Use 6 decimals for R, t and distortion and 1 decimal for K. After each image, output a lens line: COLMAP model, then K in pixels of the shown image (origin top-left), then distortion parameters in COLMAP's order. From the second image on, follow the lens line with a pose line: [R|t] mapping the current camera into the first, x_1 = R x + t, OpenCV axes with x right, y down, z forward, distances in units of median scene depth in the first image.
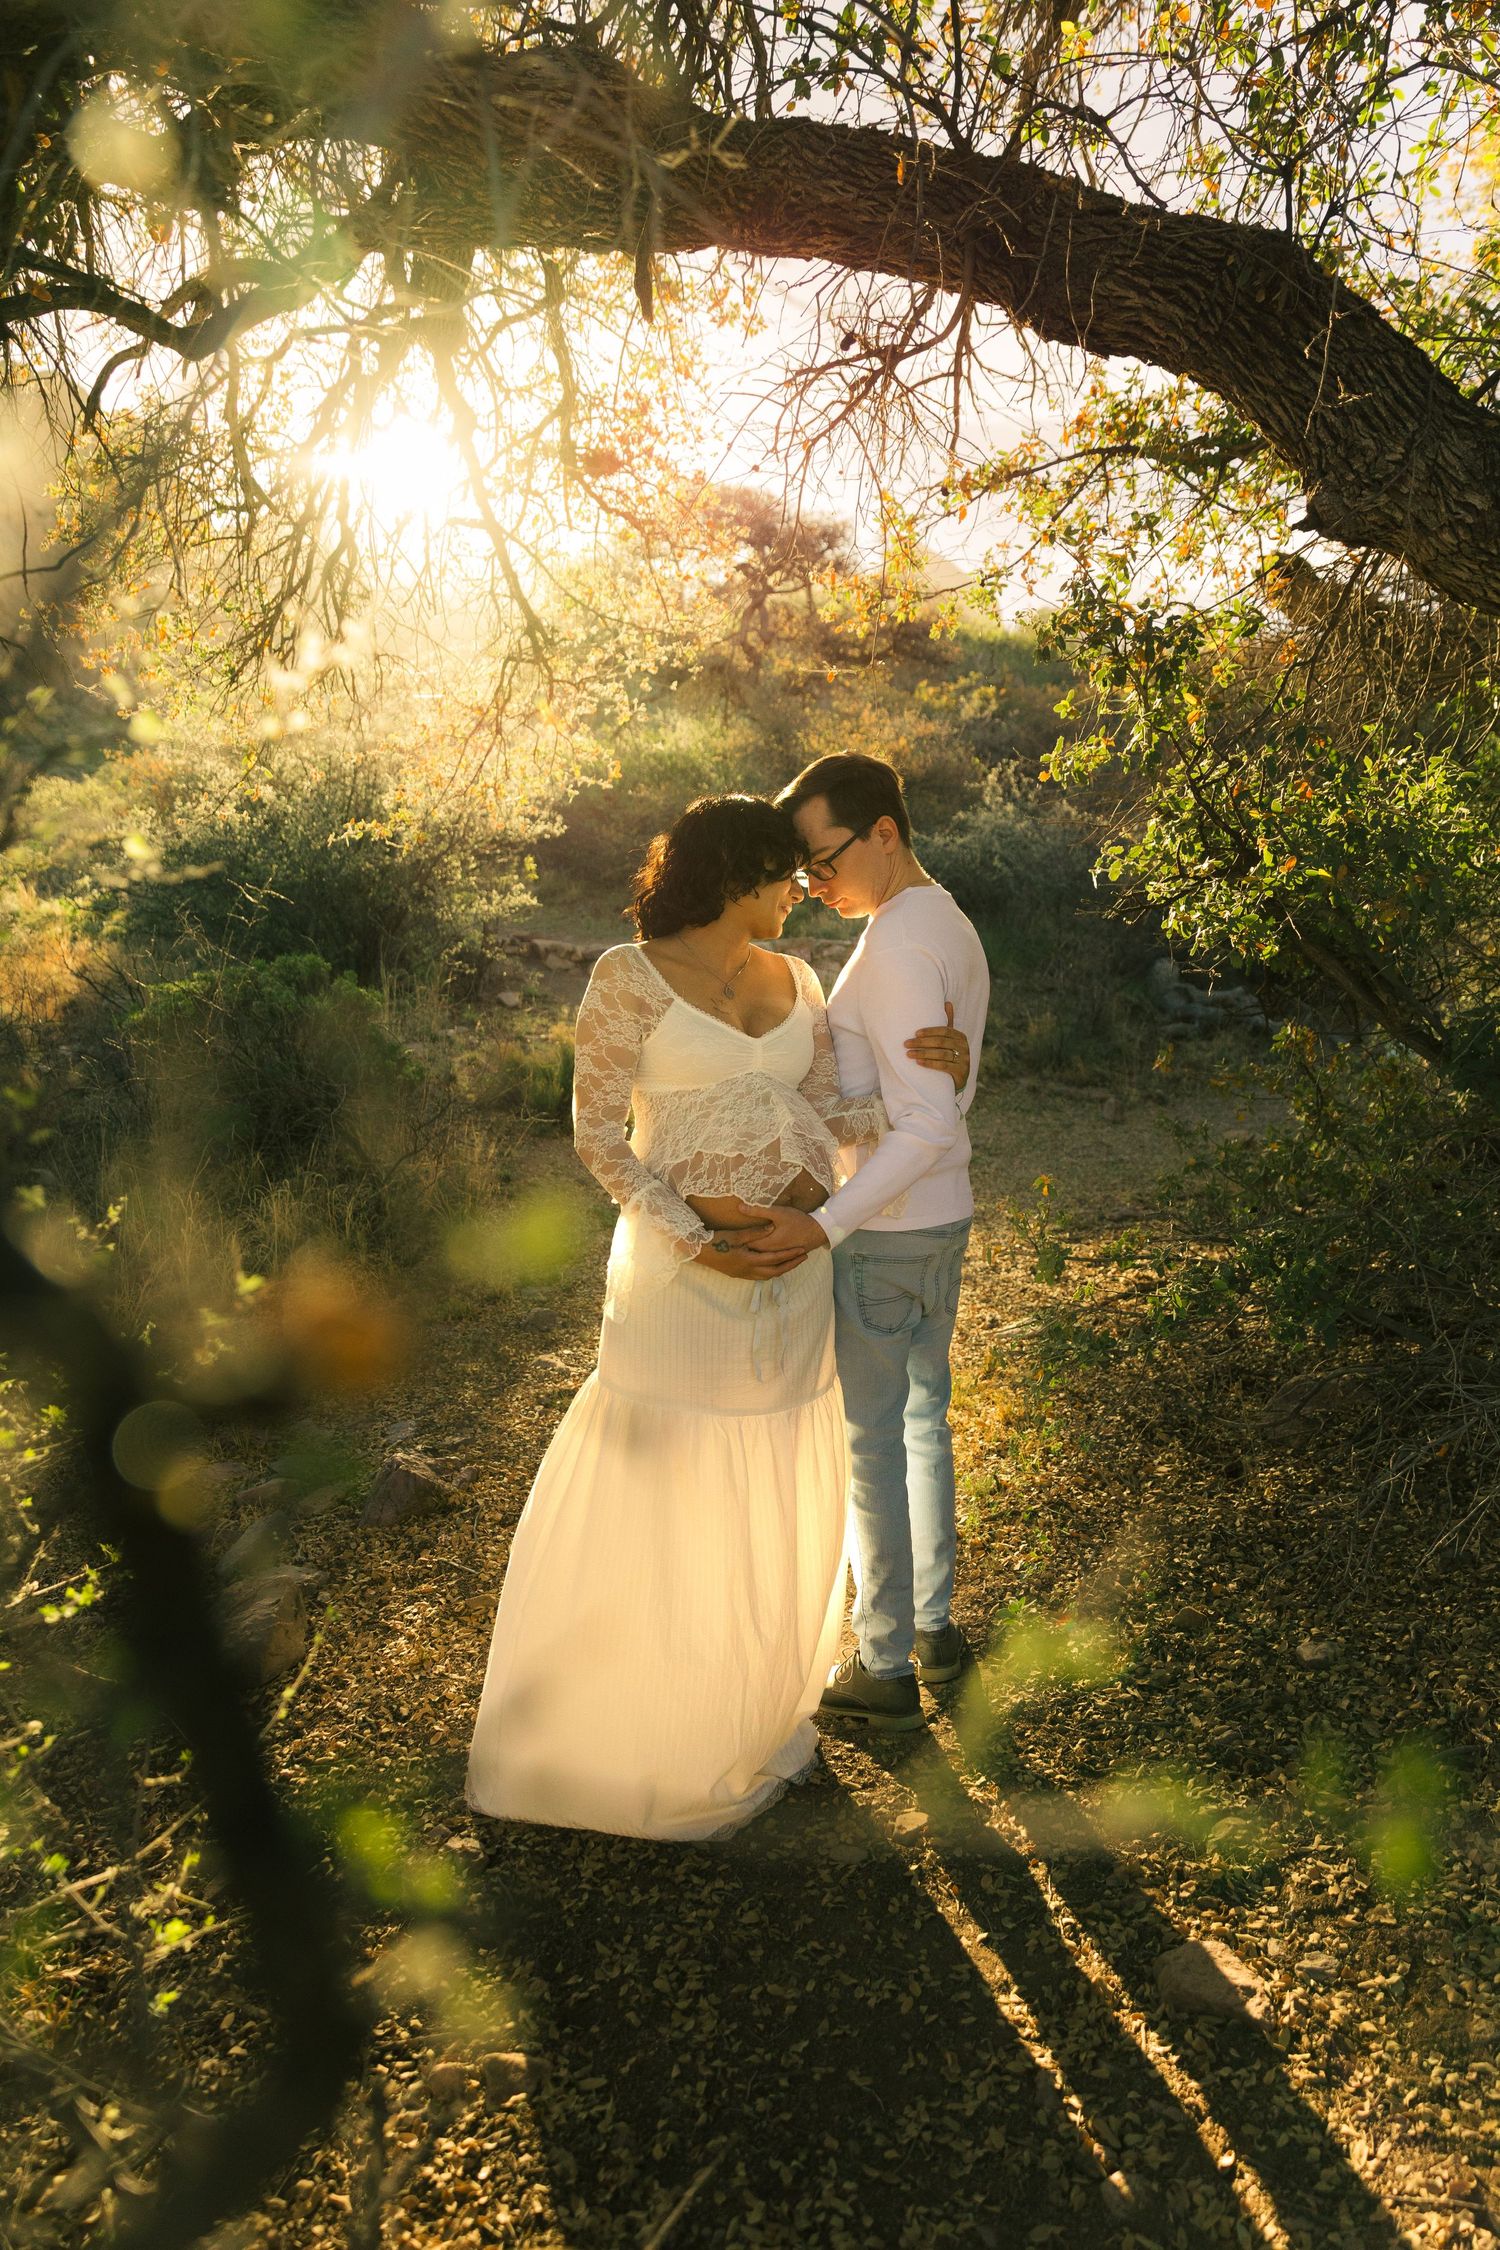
lens RADIAL K [[1543.3, 0, 769.2], [0, 1543.3, 1138.0], [0, 0, 1]] dist [0.019769, -0.026806]
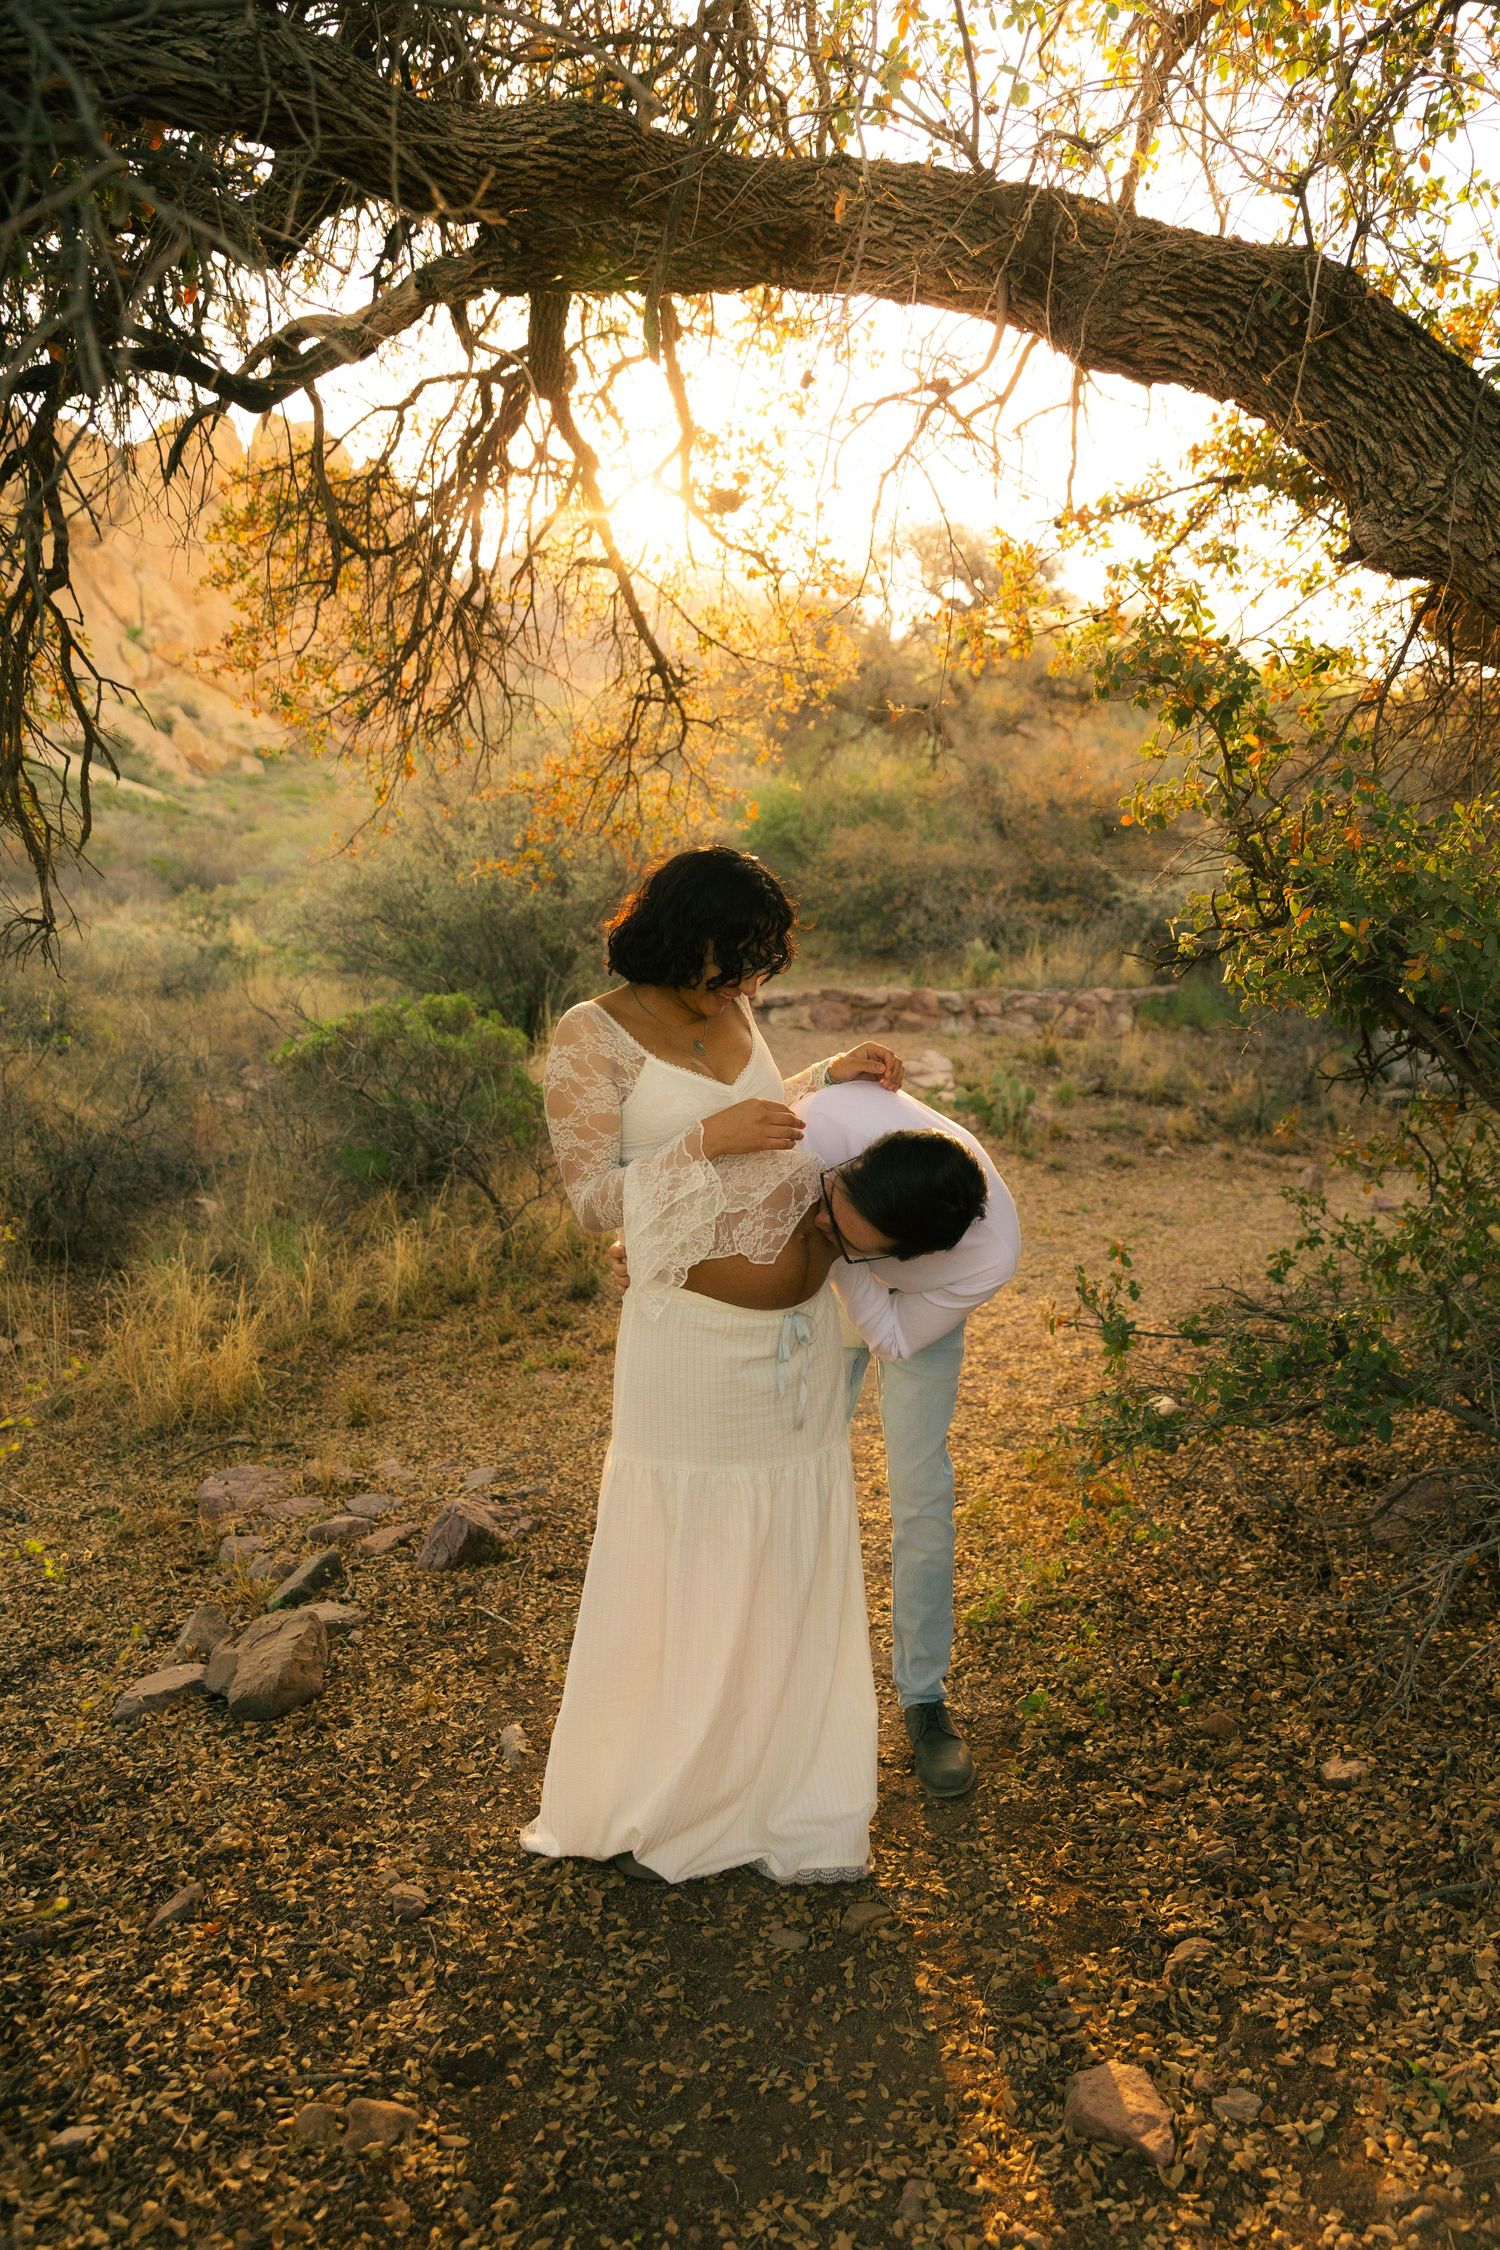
lens RADIAL K [[1620.4, 0, 789.0], [0, 1620.4, 1155.7], [0, 0, 1]] dist [-0.003401, -0.001152]
pose [[0.990954, 0.034509, -0.129687, 0.095098], [-0.037689, 0.999044, -0.022147, 0.000486], [0.128799, 0.026835, 0.991308, -0.003373]]
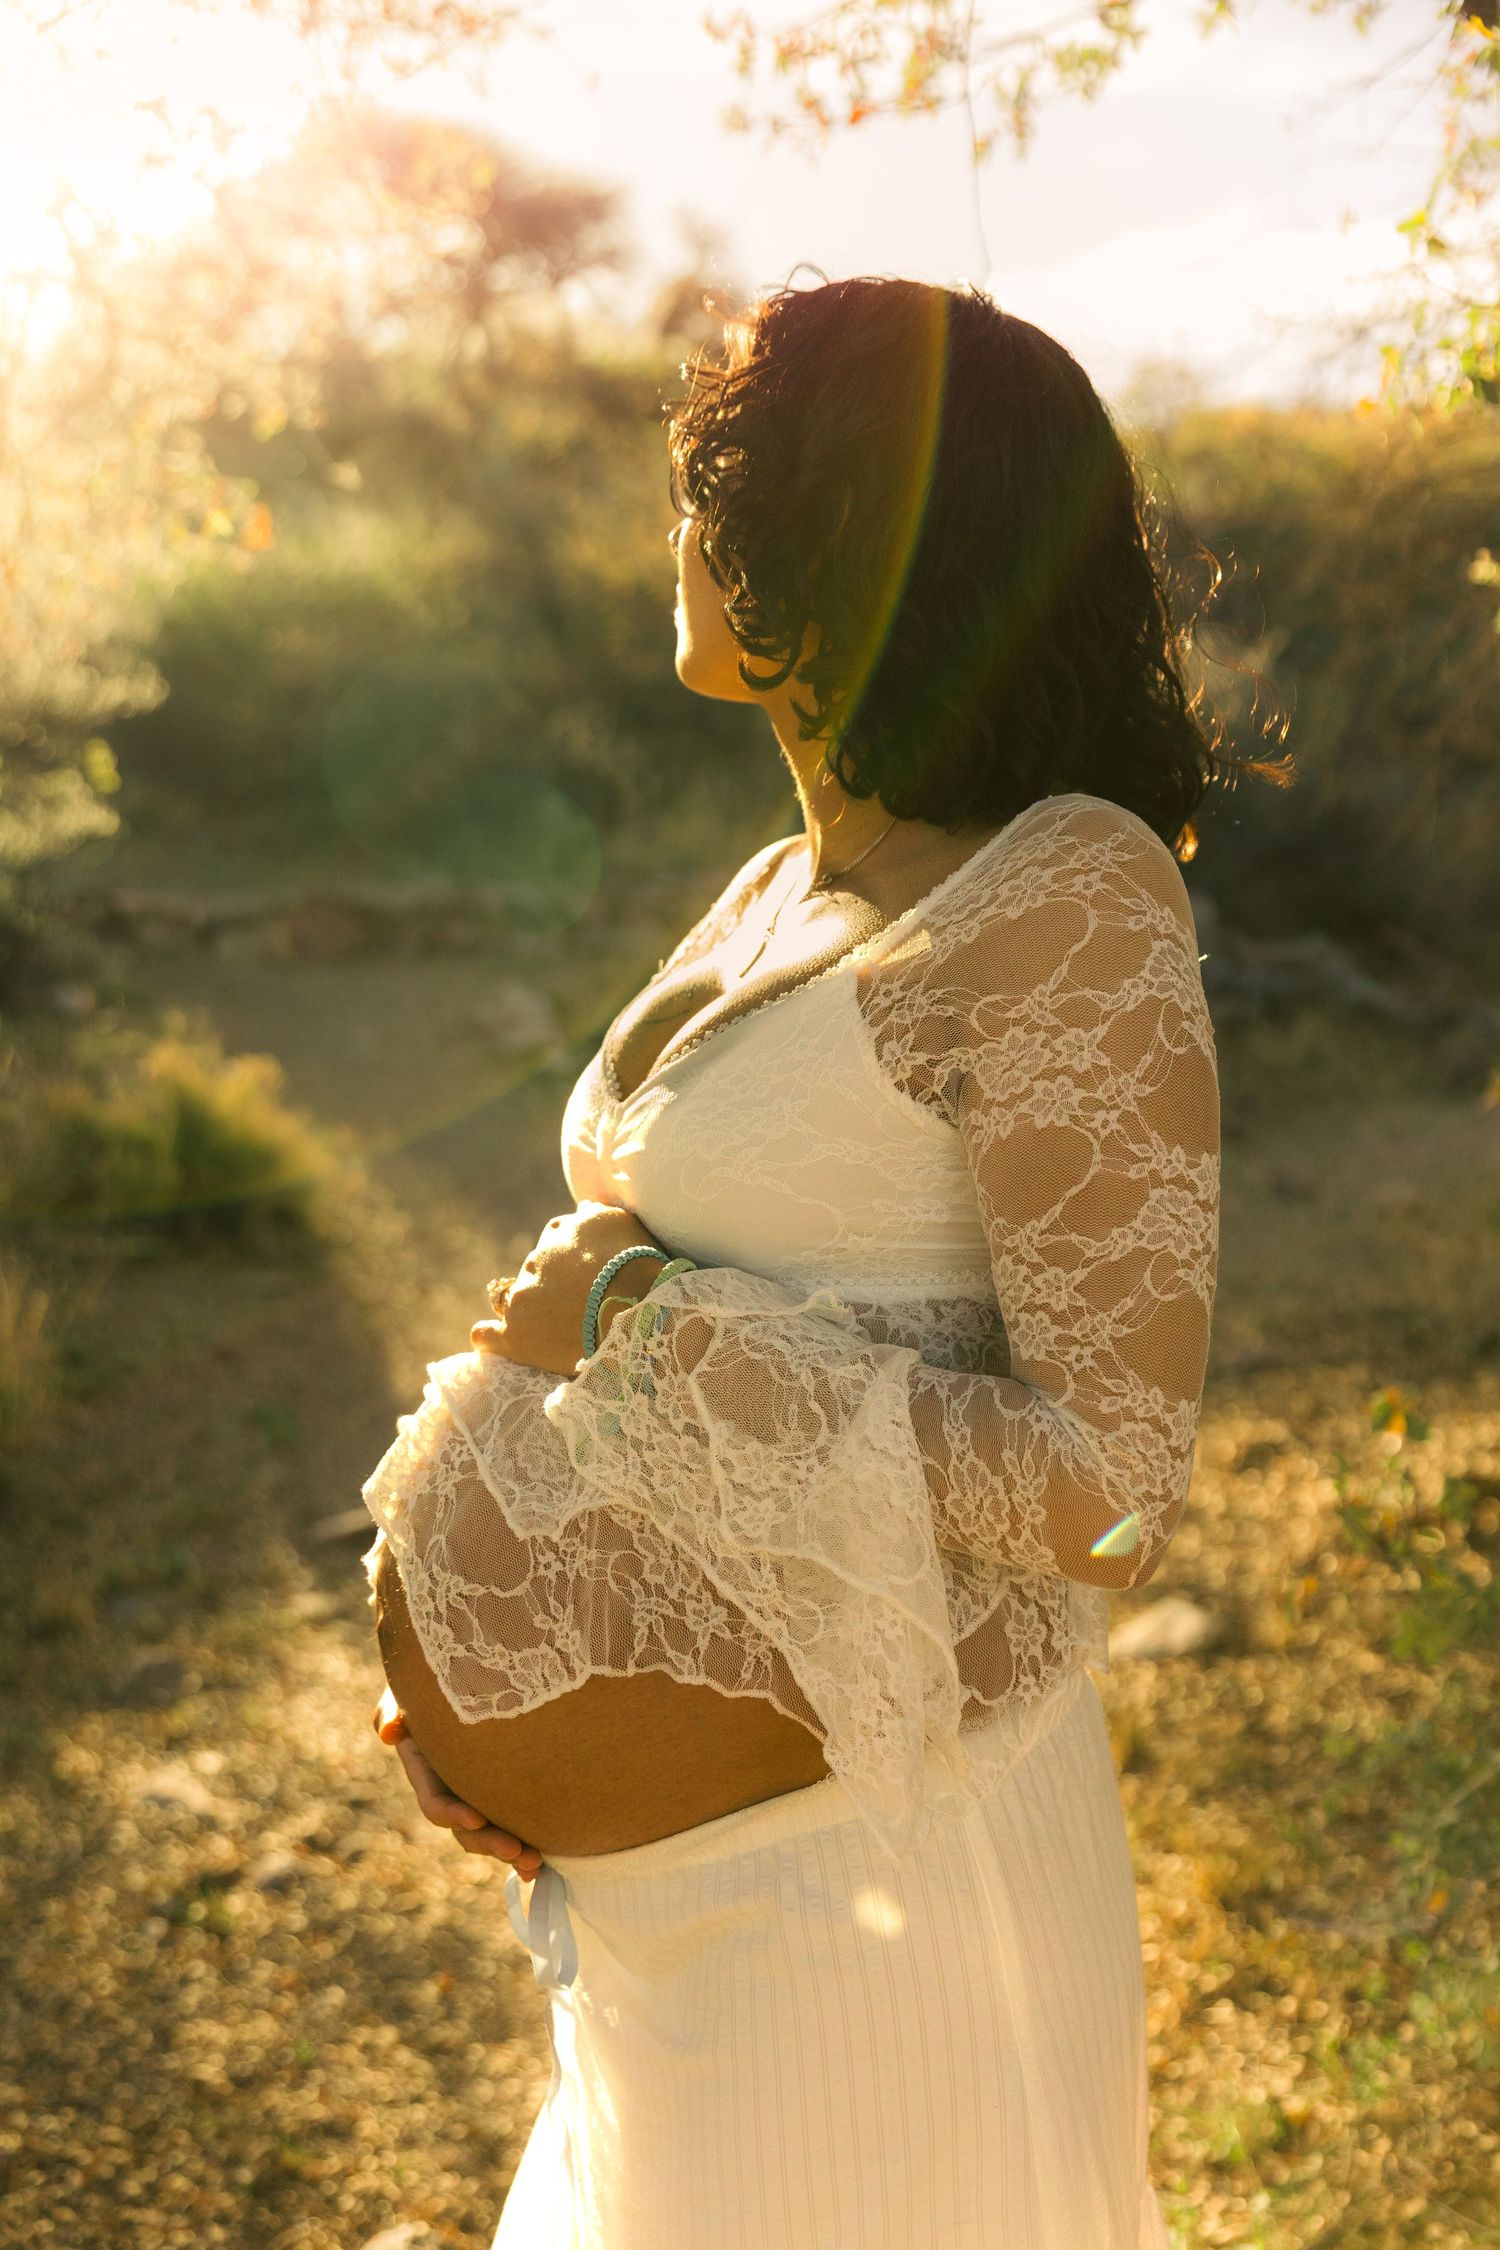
lens RADIAL K [[2347.2, 0, 801.2], [0, 2347.2, 1192.9], [0, 0, 1]] dist [0.007558, 0.000000]
pose [[0.991237, -0.048012, 0.123058, -0.044665], [0.047851, 0.998845, 0.004262, -0.034726], [-0.123121, 0.001663, 0.992390, 0.361994]]
